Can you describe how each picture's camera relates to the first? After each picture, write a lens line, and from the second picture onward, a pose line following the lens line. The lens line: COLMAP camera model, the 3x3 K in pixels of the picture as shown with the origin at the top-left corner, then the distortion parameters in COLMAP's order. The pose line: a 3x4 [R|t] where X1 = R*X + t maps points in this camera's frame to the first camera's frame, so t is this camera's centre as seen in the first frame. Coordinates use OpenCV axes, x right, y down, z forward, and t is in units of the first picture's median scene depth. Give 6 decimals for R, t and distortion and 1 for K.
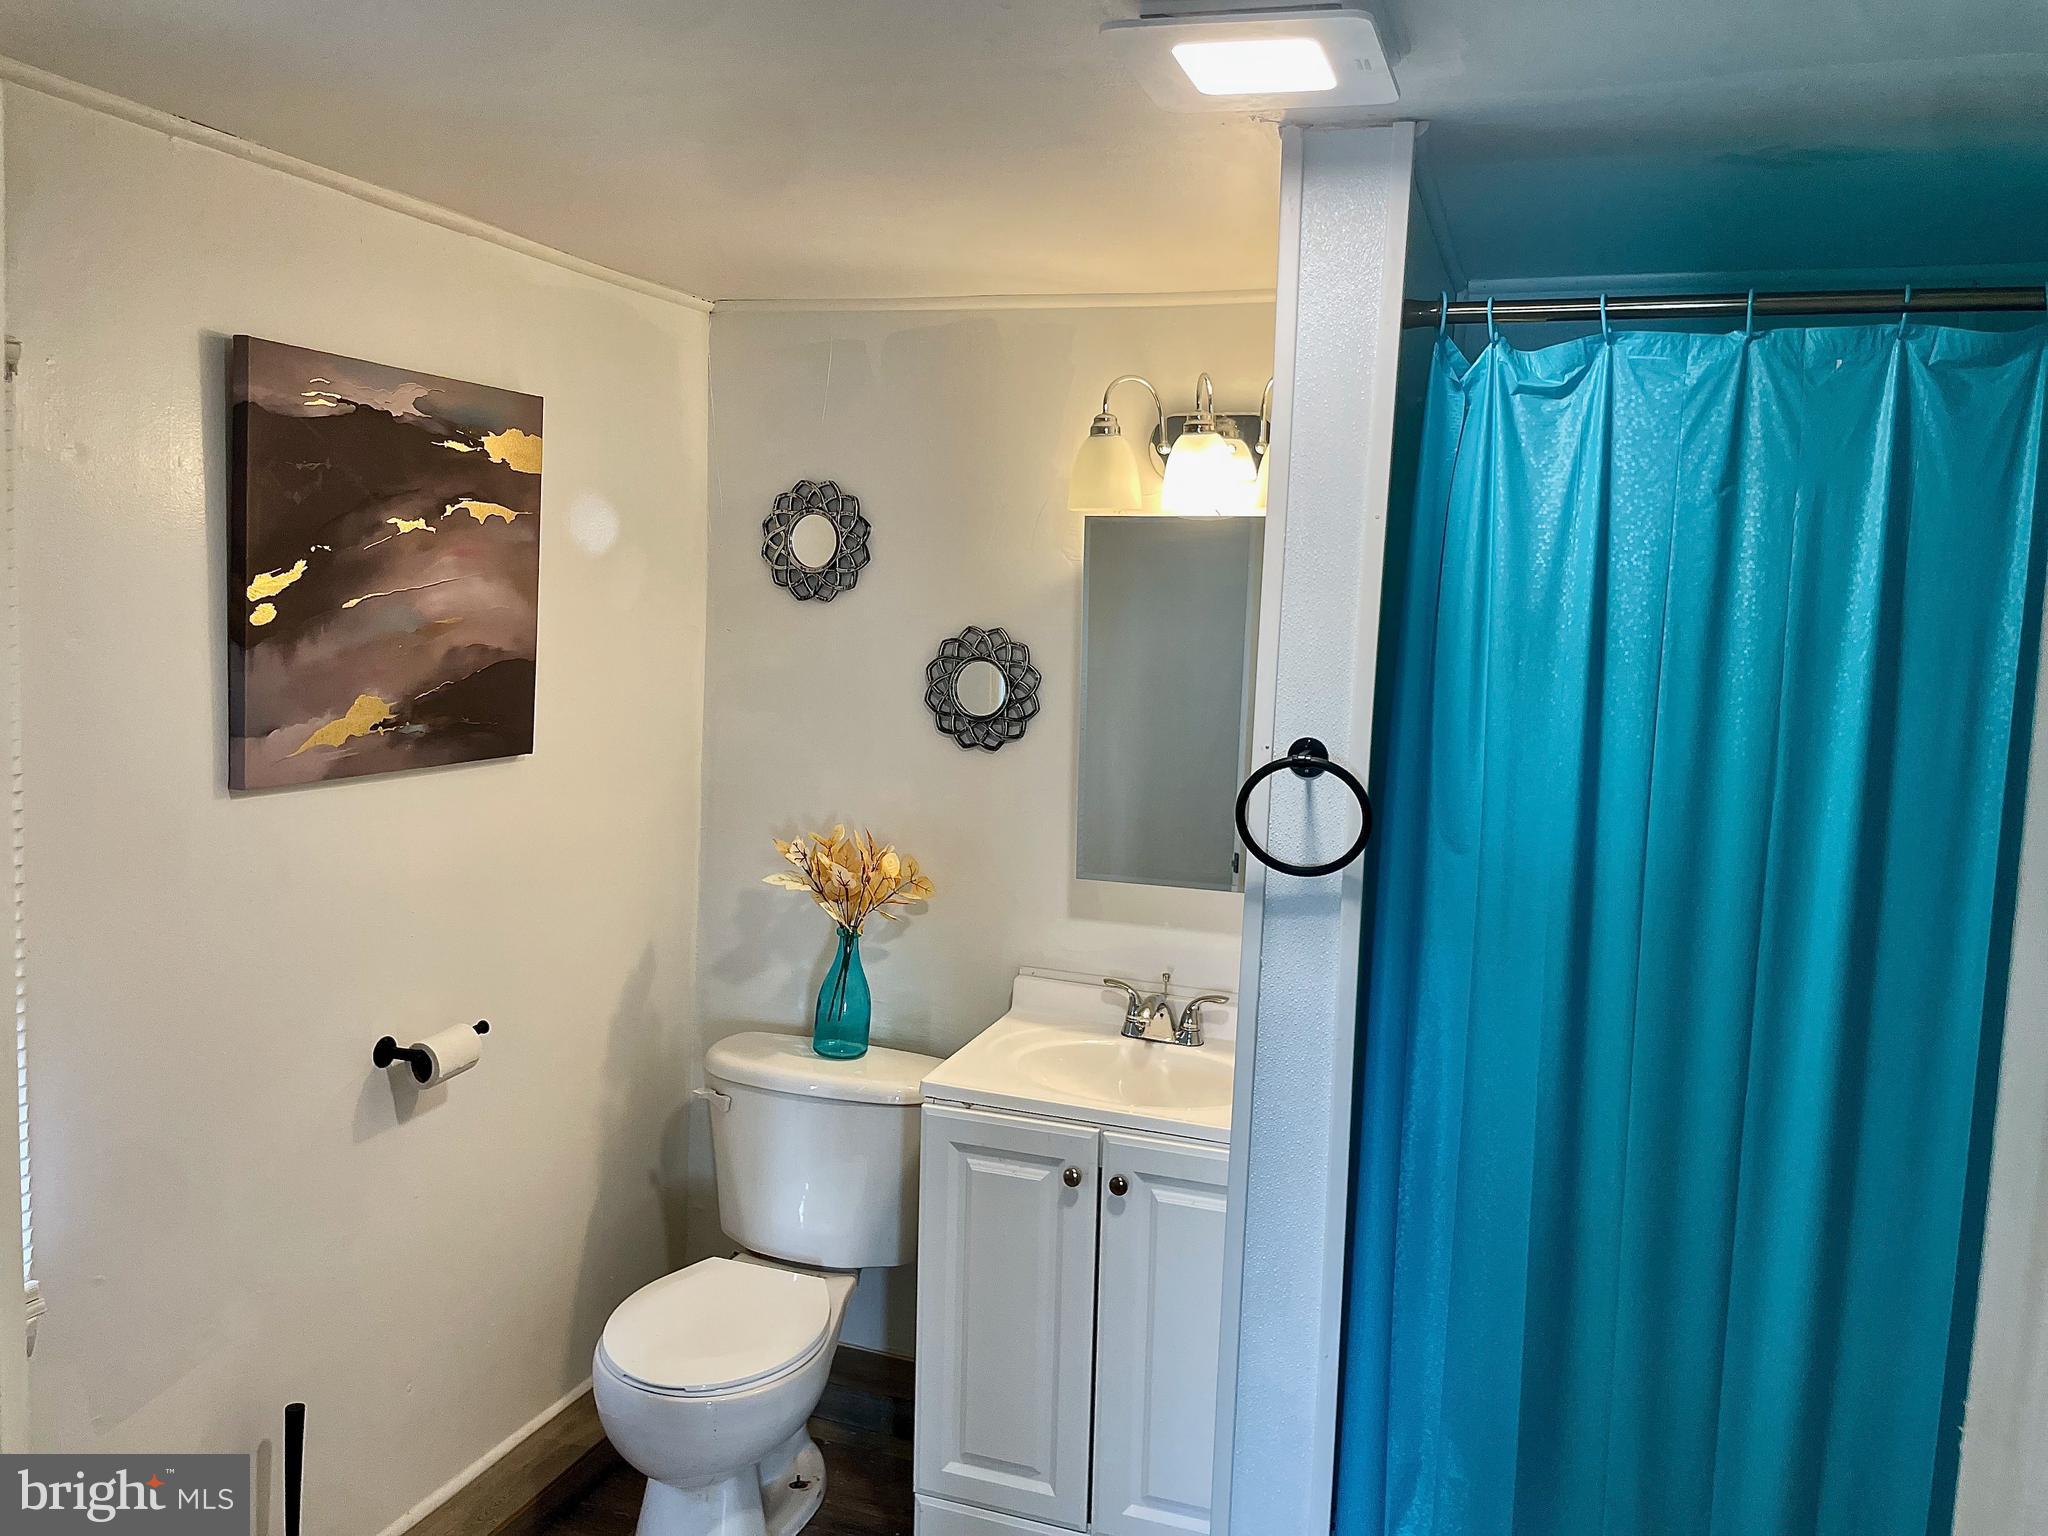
lens RADIAL K [[1552.7, 0, 1030.7], [0, 1552.7, 777.9], [0, 0, 1]] dist [0.087694, -0.116221]
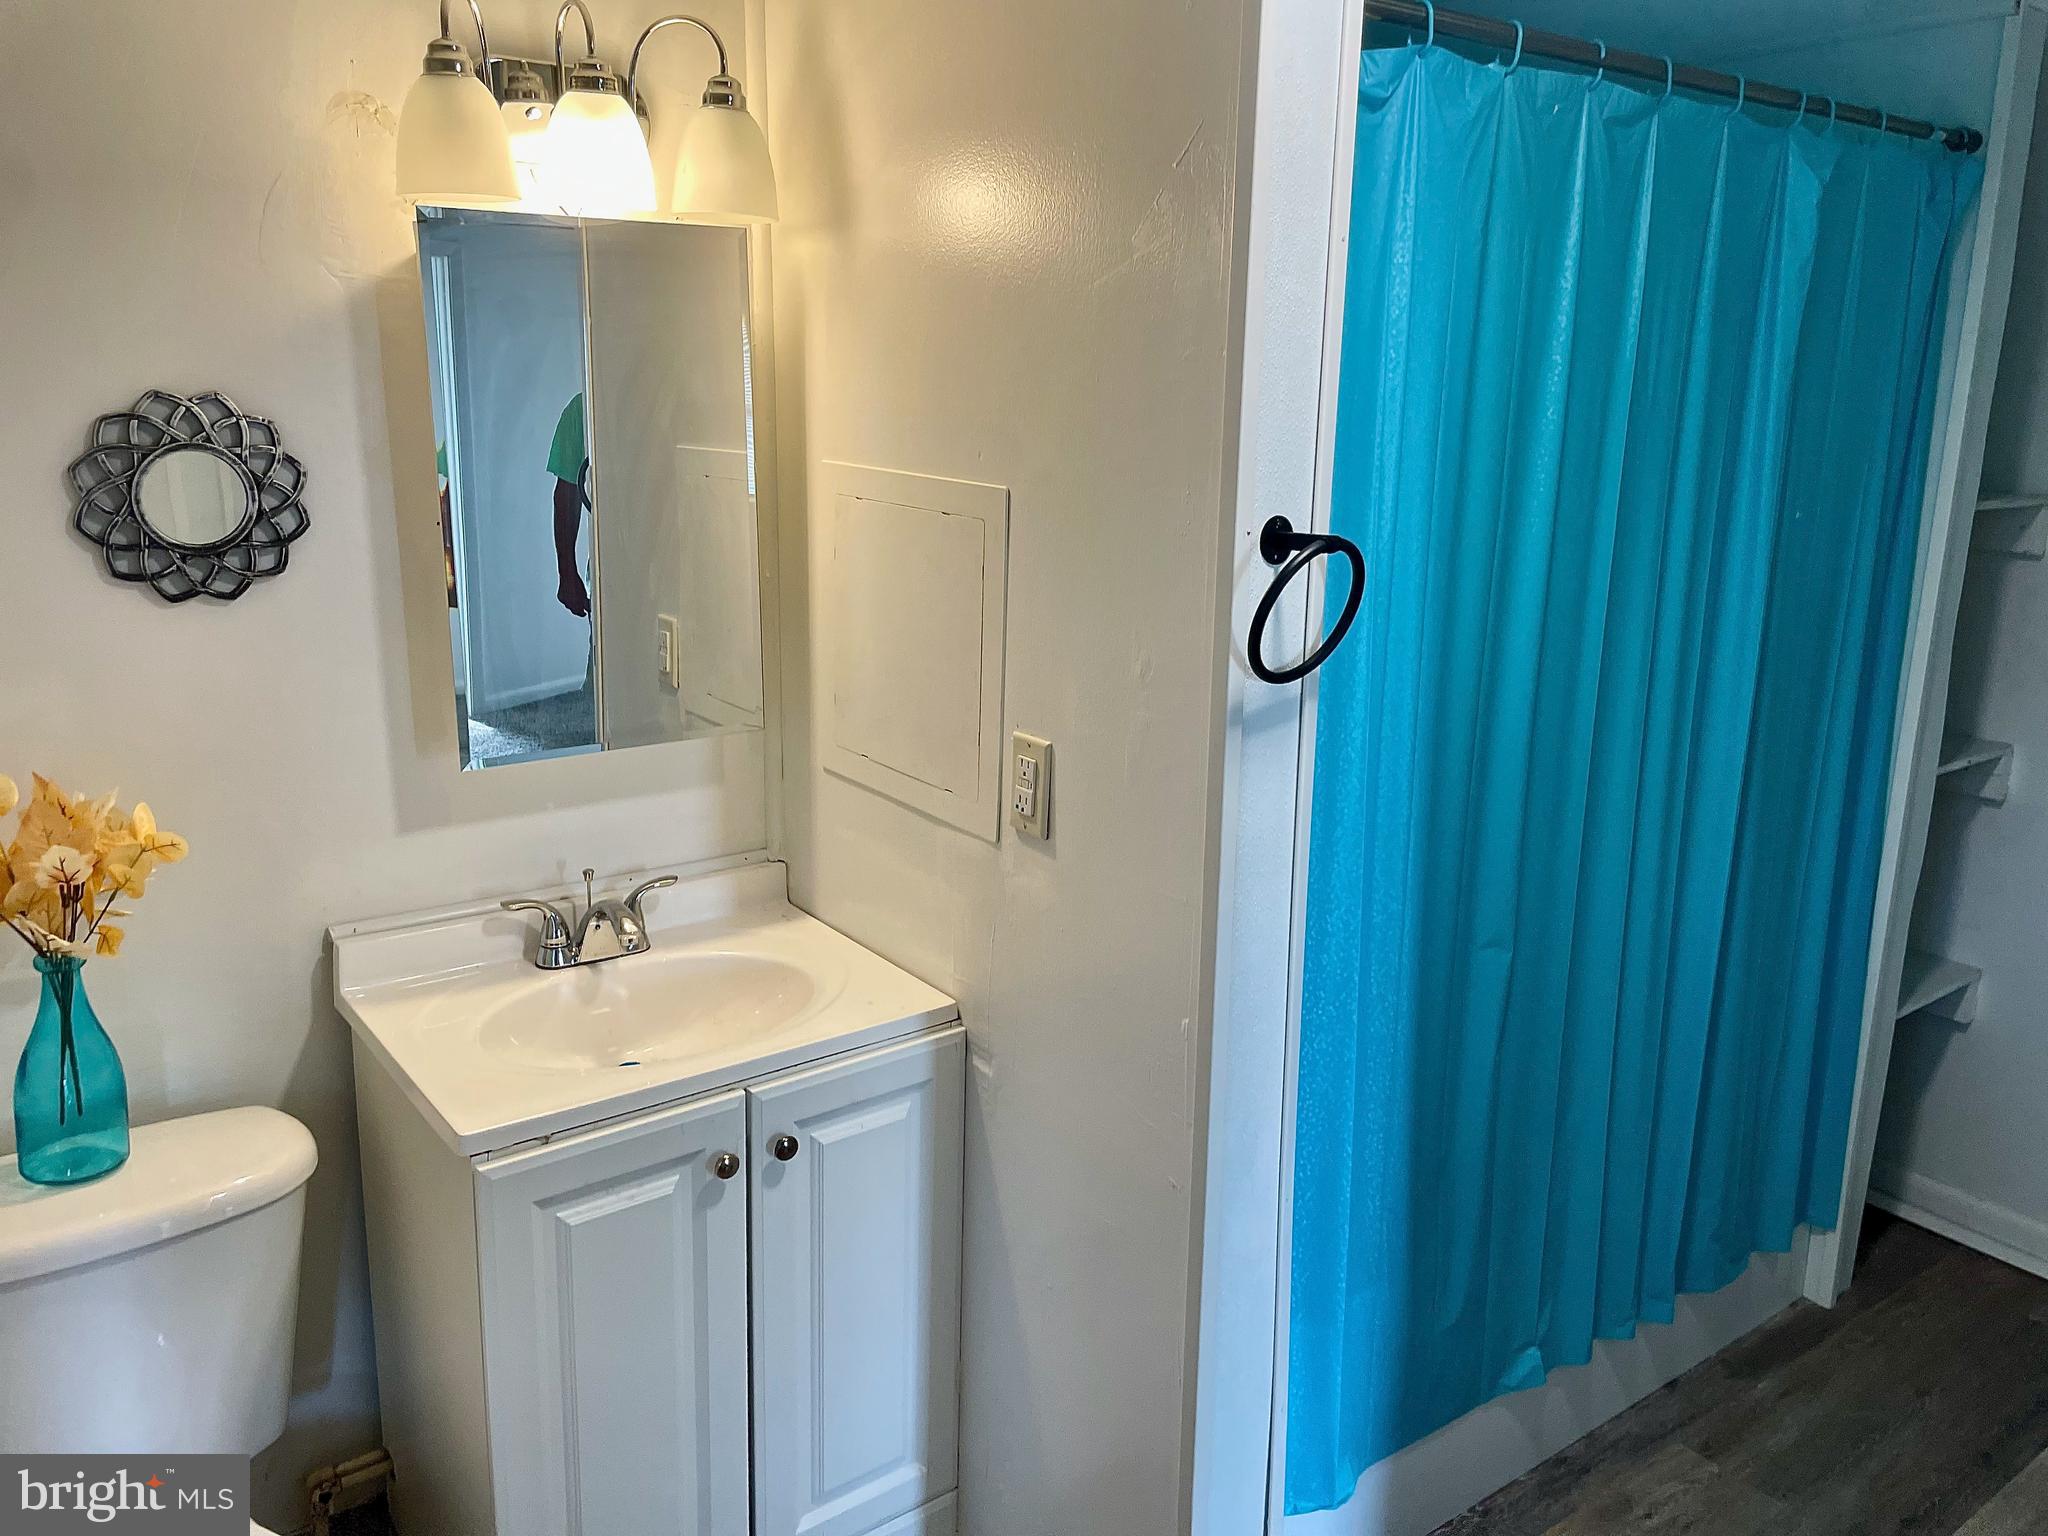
lens RADIAL K [[1552.7, 0, 1028.6], [0, 1552.7, 755.6], [0, 0, 1]] dist [0.087694, -0.116221]
pose [[0.547550, -0.219646, 0.807431, -0.369135], [0.100031, 0.975196, 0.197448, -0.049218], [-0.830773, -0.027345, 0.555940, 0.406683]]
